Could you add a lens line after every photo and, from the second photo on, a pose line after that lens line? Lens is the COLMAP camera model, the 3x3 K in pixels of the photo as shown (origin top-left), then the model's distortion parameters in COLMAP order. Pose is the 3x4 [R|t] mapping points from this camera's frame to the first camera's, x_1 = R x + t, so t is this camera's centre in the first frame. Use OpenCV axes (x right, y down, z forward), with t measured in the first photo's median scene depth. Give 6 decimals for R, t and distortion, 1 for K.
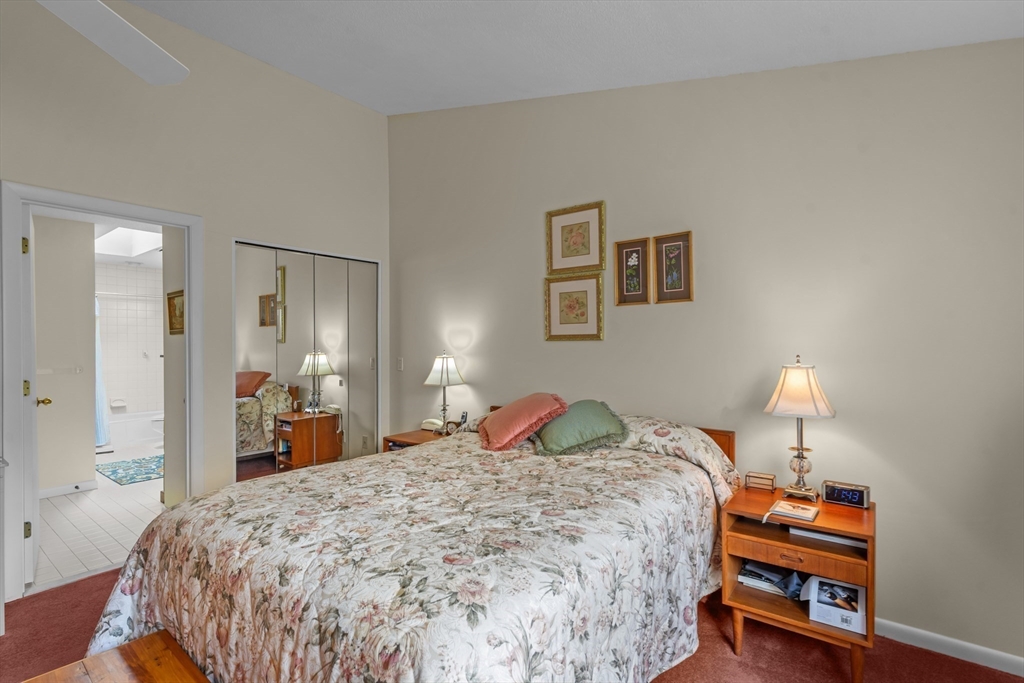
lens RADIAL K [[487.9, 0, 511.0], [0, 487.9, 345.5], [0, 0, 1]] dist [0.003314, 0.000491]
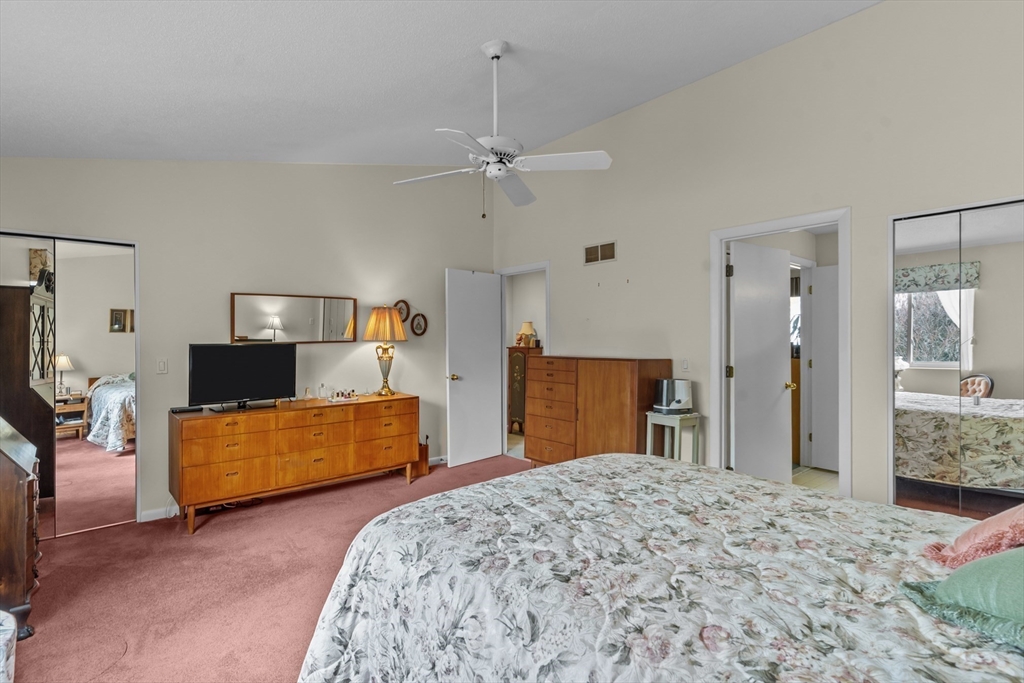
lens RADIAL K [[487.9, 0, 511.0], [0, 487.9, 345.5], [0, 0, 1]] dist [0.003314, 0.000491]
pose [[-0.186255, 0.007868, -0.982470, 0.499099], [-0.002465, 0.999961, 0.008475, -0.003027], [0.982498, 0.004001, -0.186229, 0.626775]]
